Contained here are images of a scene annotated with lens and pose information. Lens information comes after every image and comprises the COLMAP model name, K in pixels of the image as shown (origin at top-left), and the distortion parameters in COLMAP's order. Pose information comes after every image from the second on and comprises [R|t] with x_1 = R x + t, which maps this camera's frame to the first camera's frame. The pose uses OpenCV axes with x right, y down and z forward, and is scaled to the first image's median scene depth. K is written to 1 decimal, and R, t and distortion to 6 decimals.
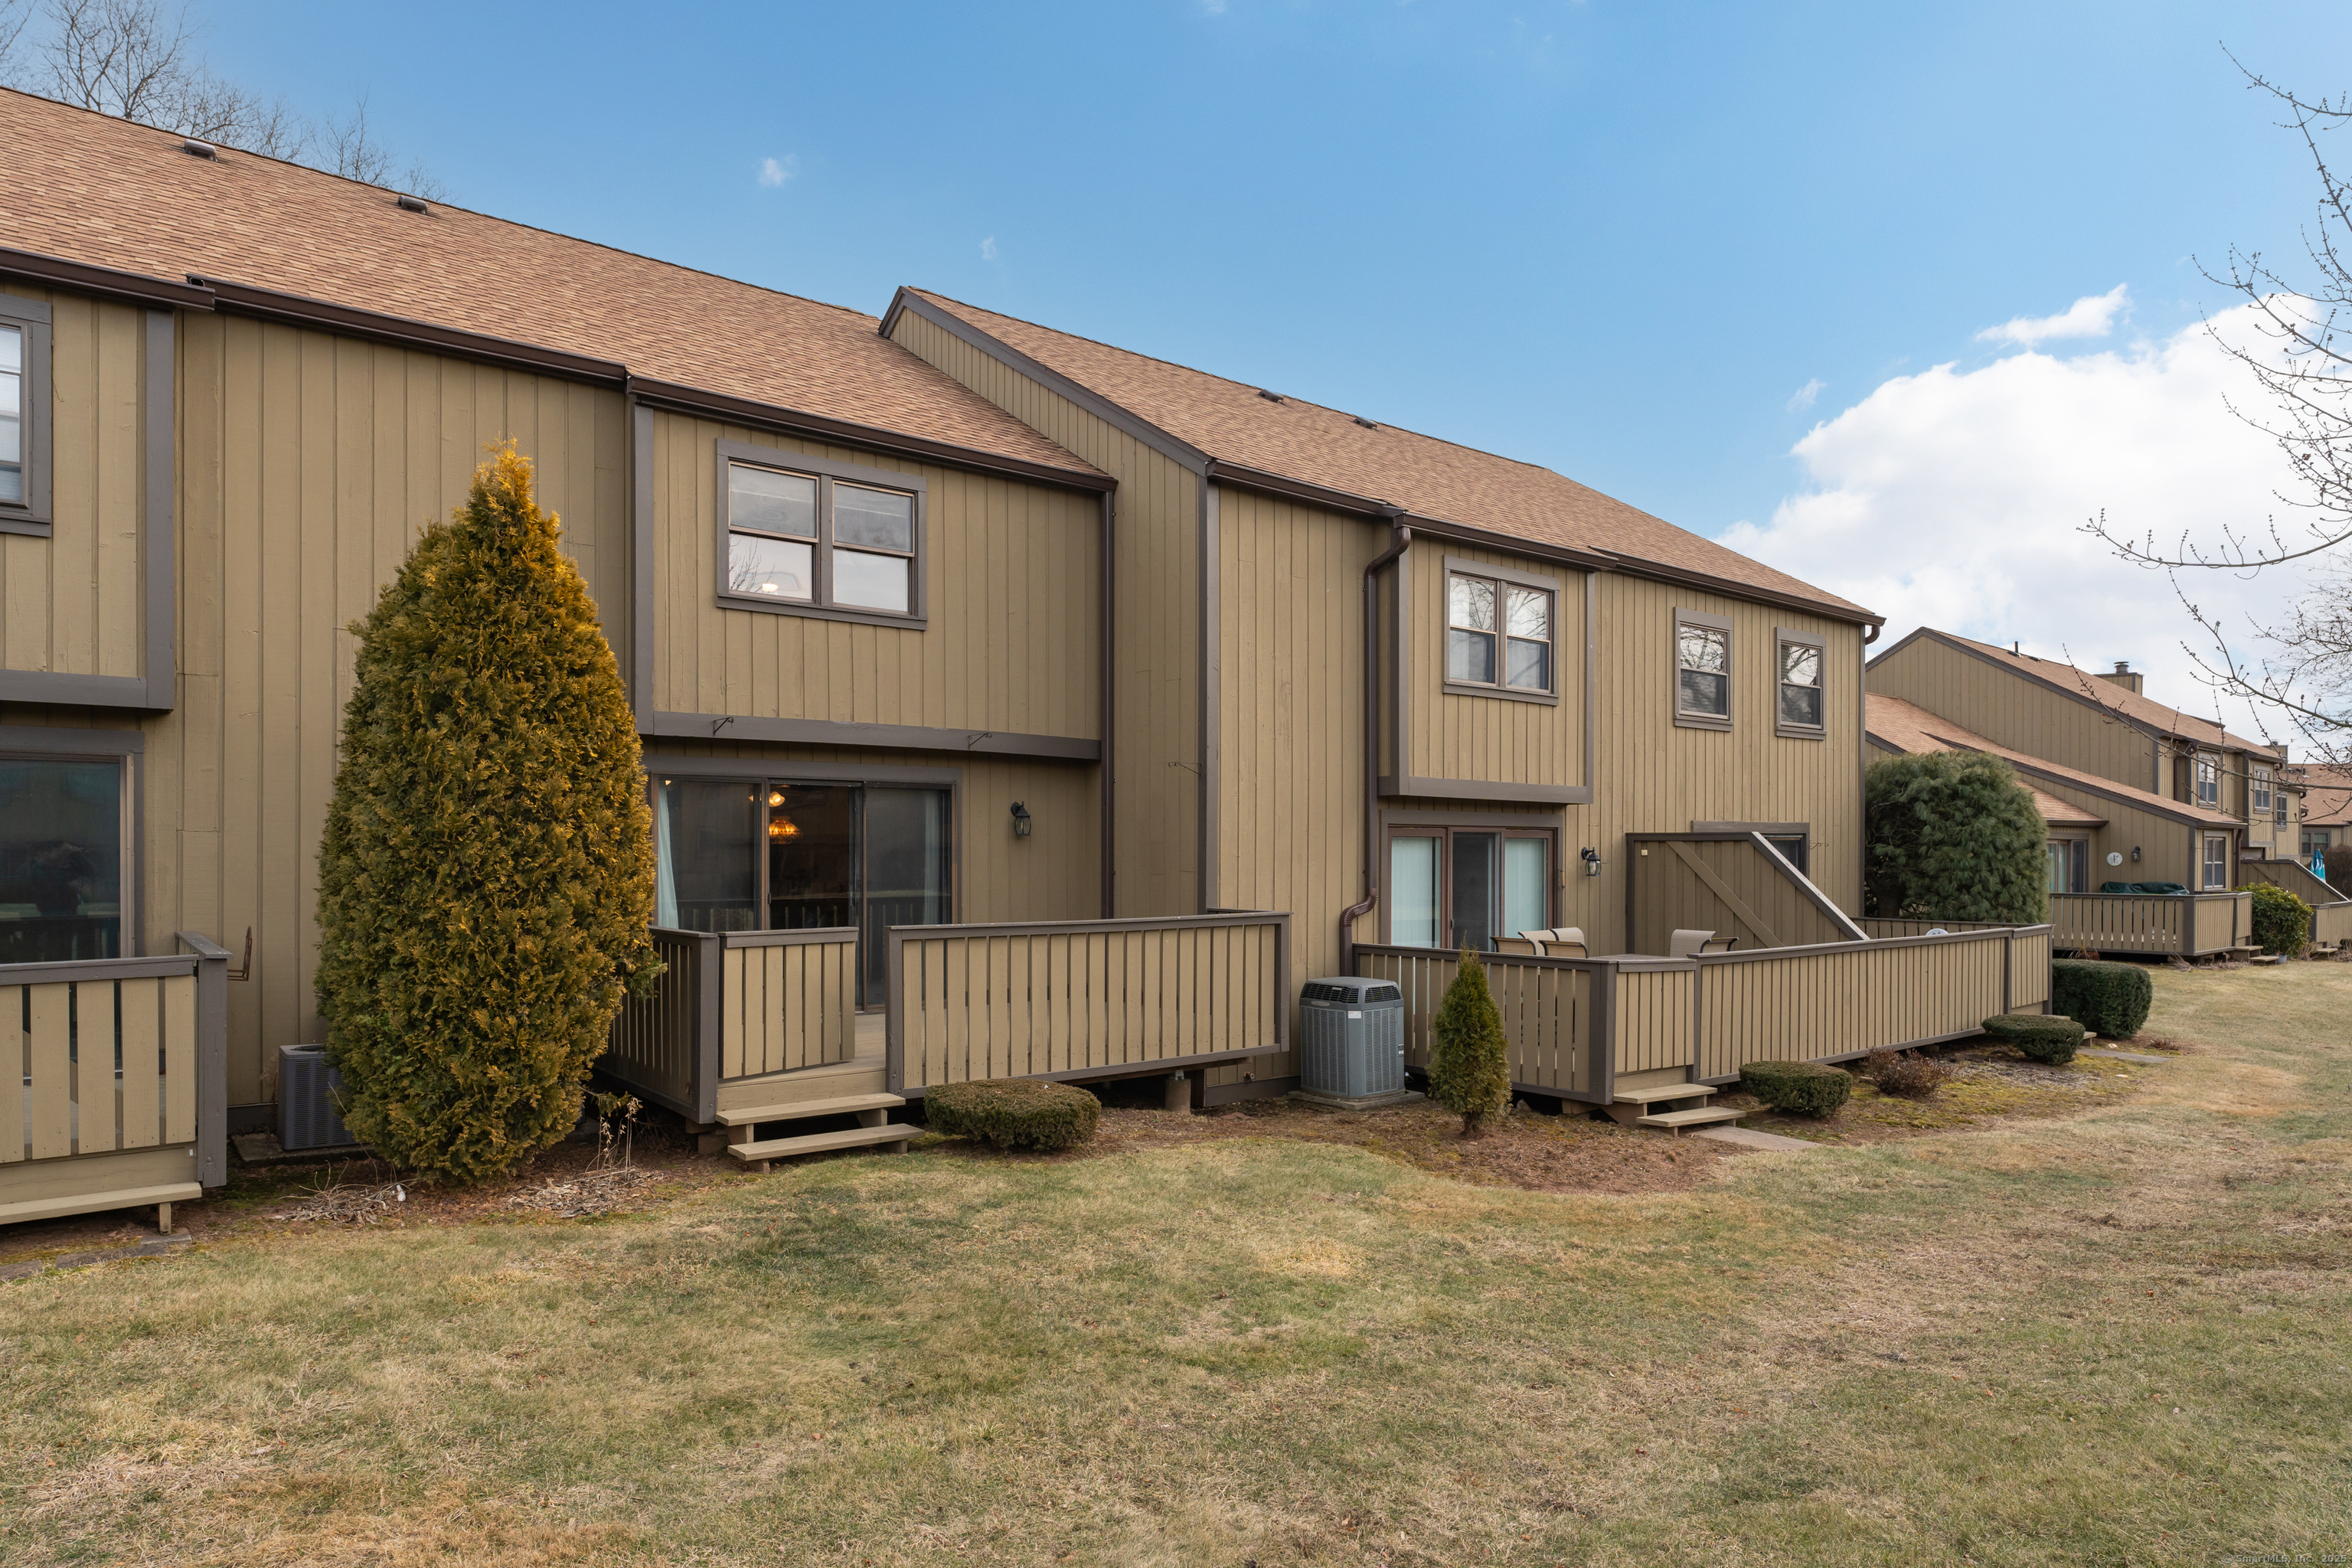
lens RADIAL K [[1380.9, 0, 1166.2], [0, 1380.9, 856.3], [0, 0, 1]] dist [-0.000348, -0.000912]
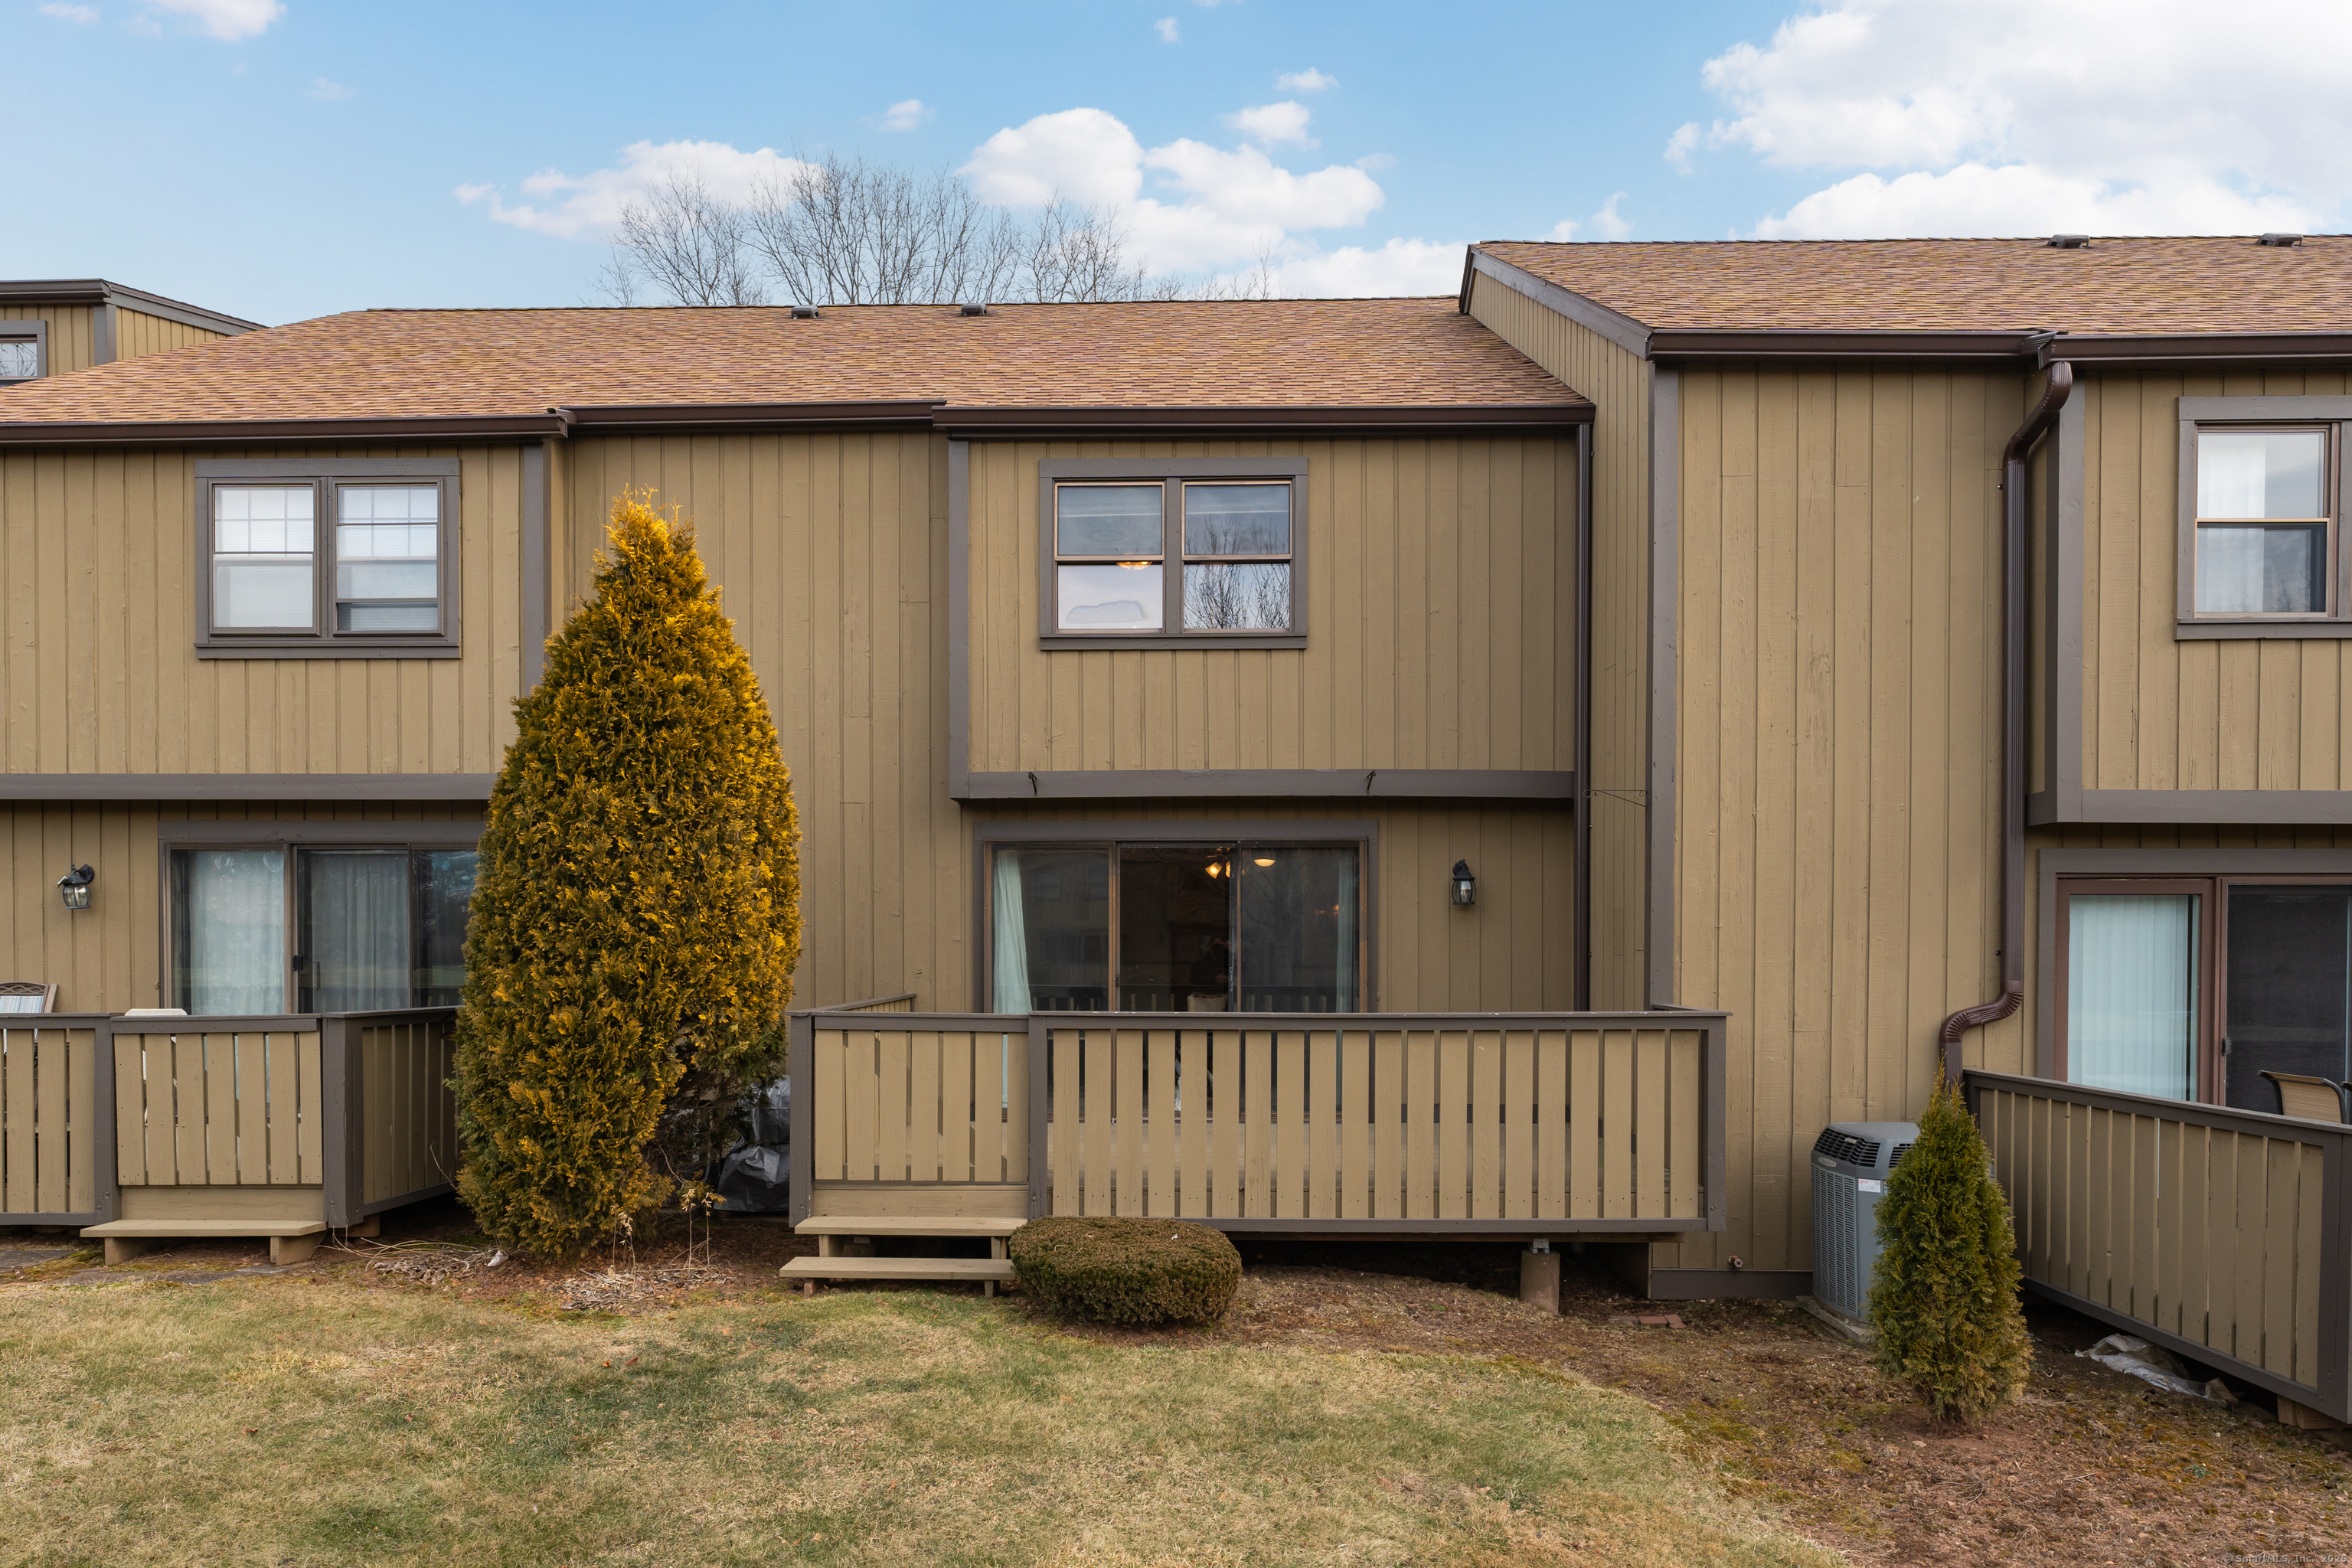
lens RADIAL K [[1412.8, 0, 1170.0], [0, 1412.8, 964.1], [0, 0, 1]] dist [-0.000240, -0.001370]
pose [[0.765147, 0.005818, -0.643829, 0.296763], [-0.001048, 0.999969, 0.007791, 0.013082], [0.643854, -0.005286, 0.765130, 0.325614]]
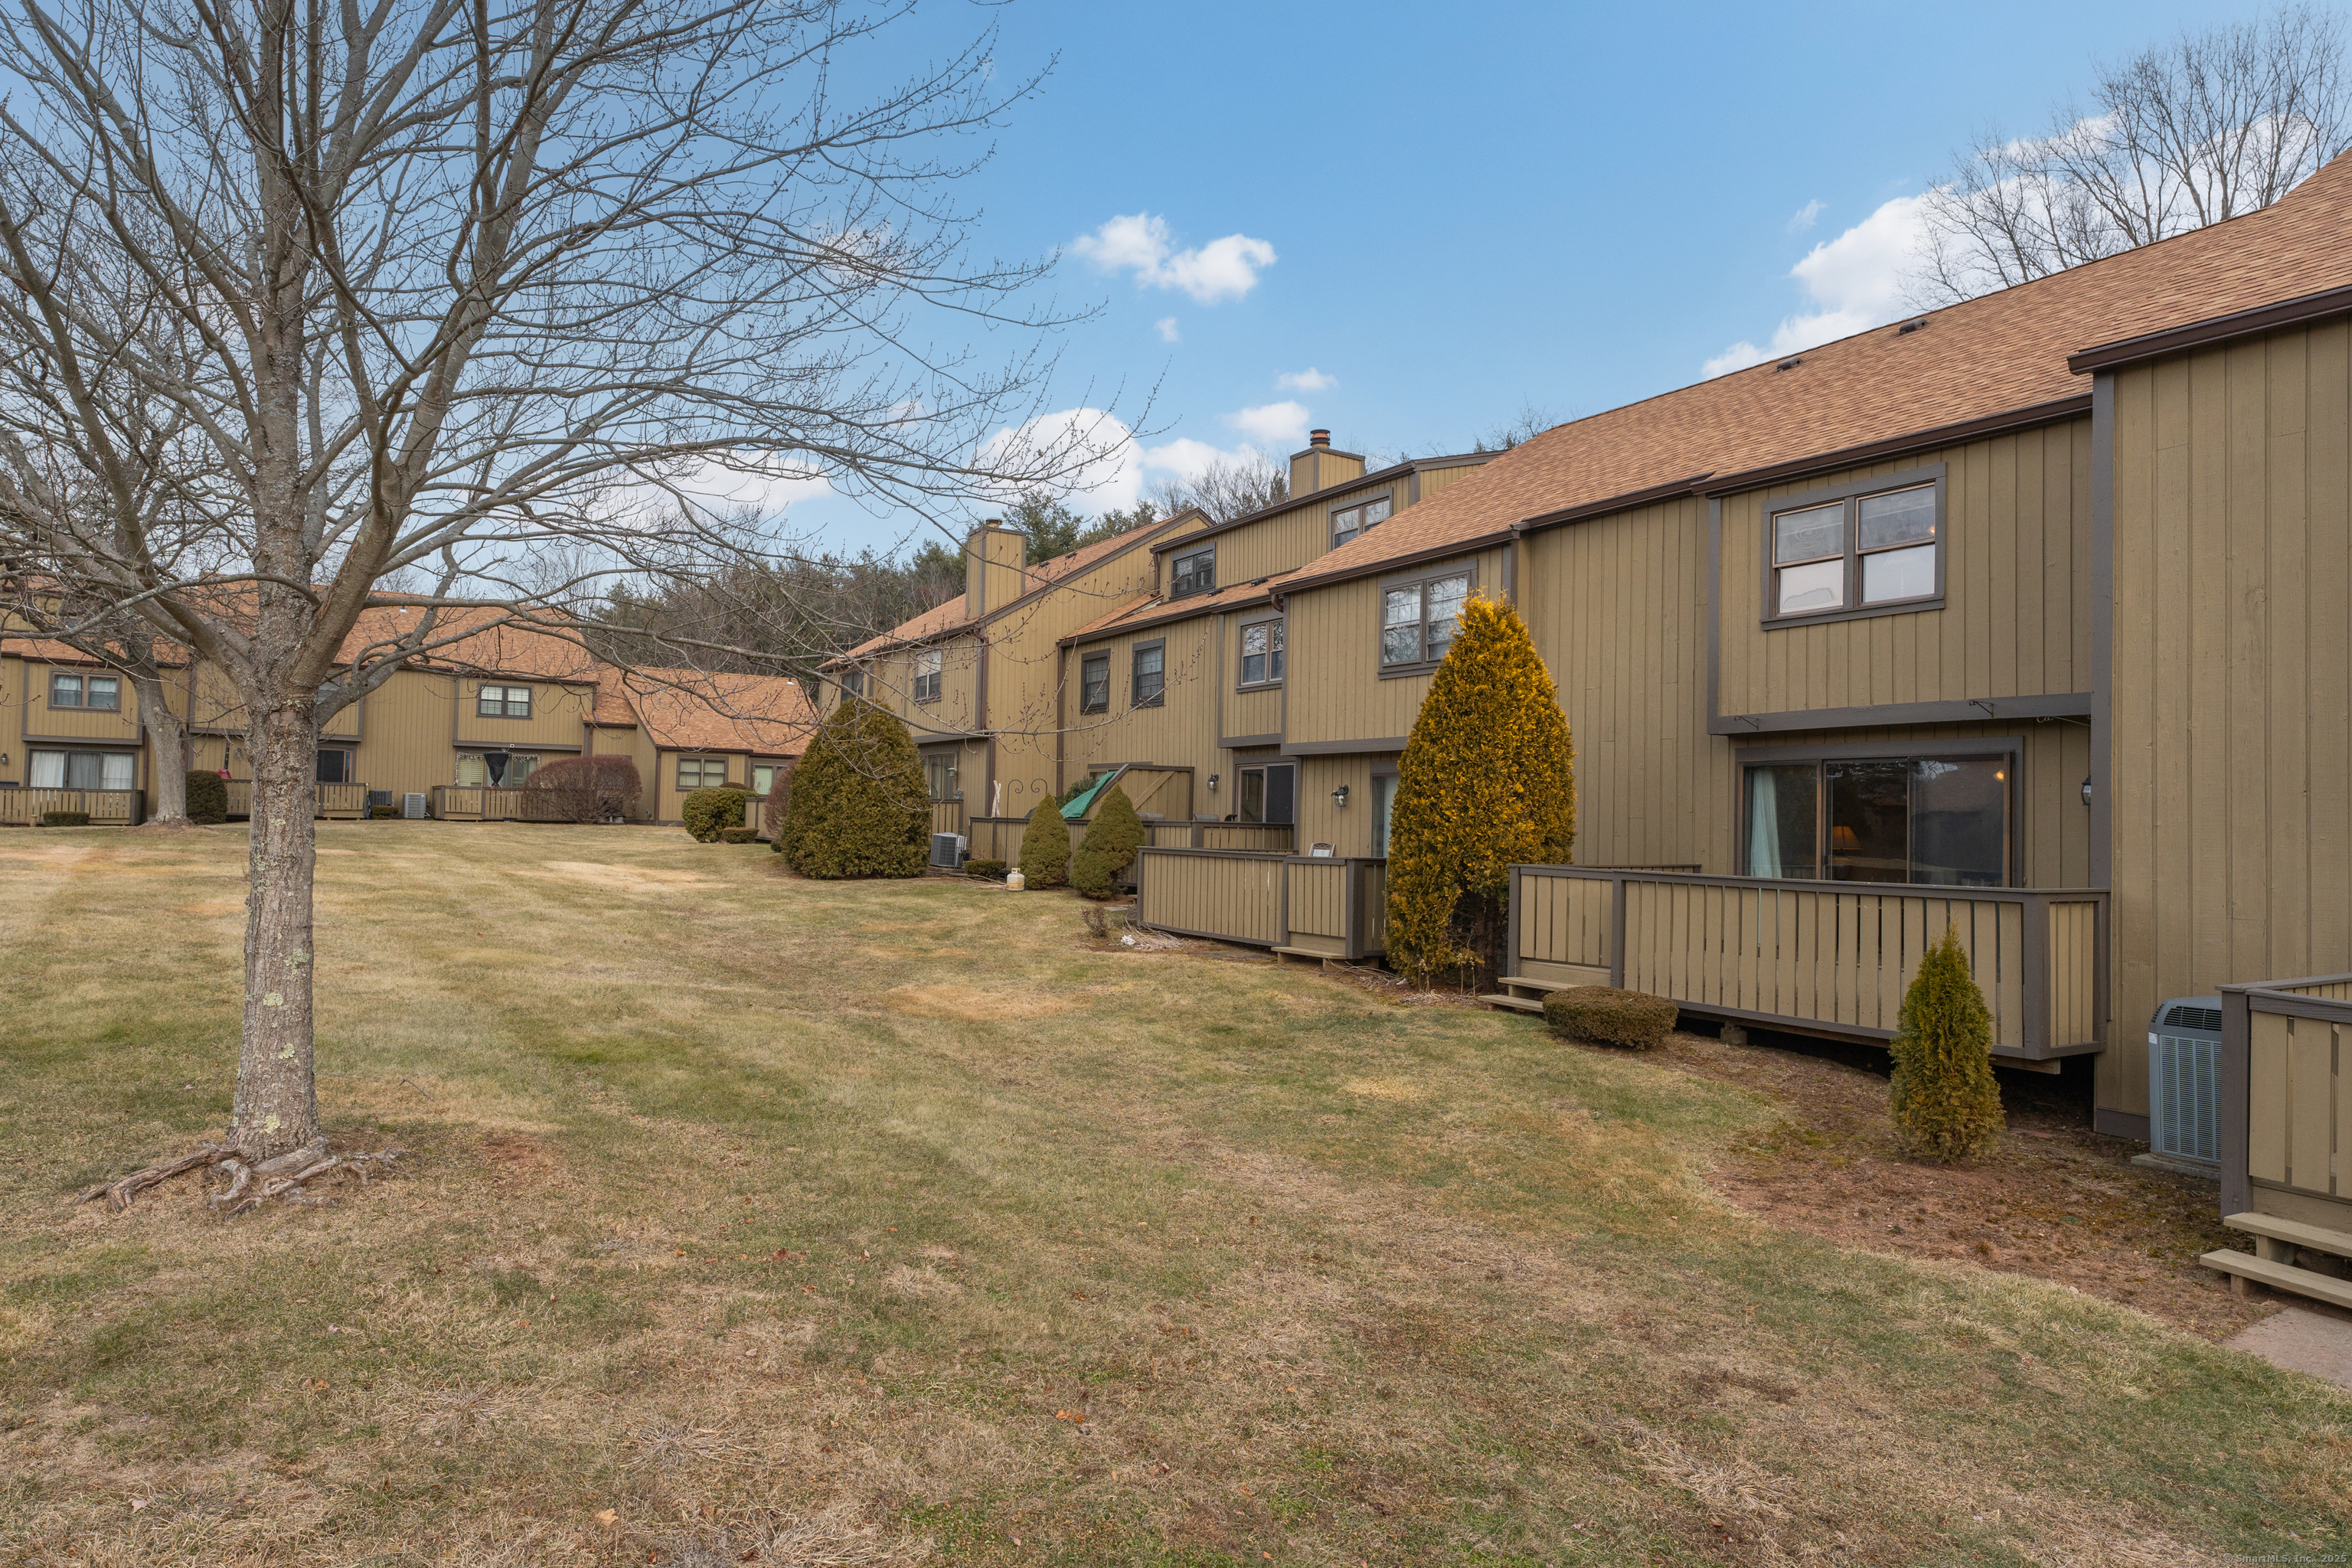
lens RADIAL K [[1371.7, 0, 1201.4], [0, 1371.7, 786.4], [0, 0, 1]] dist [-0.000060, -0.000169]
pose [[-0.106644, -0.030529, -0.993828, 0.917503], [-0.023013, 0.999337, -0.028228, 0.013005], [0.994031, 0.019860, -0.107276, 0.563837]]
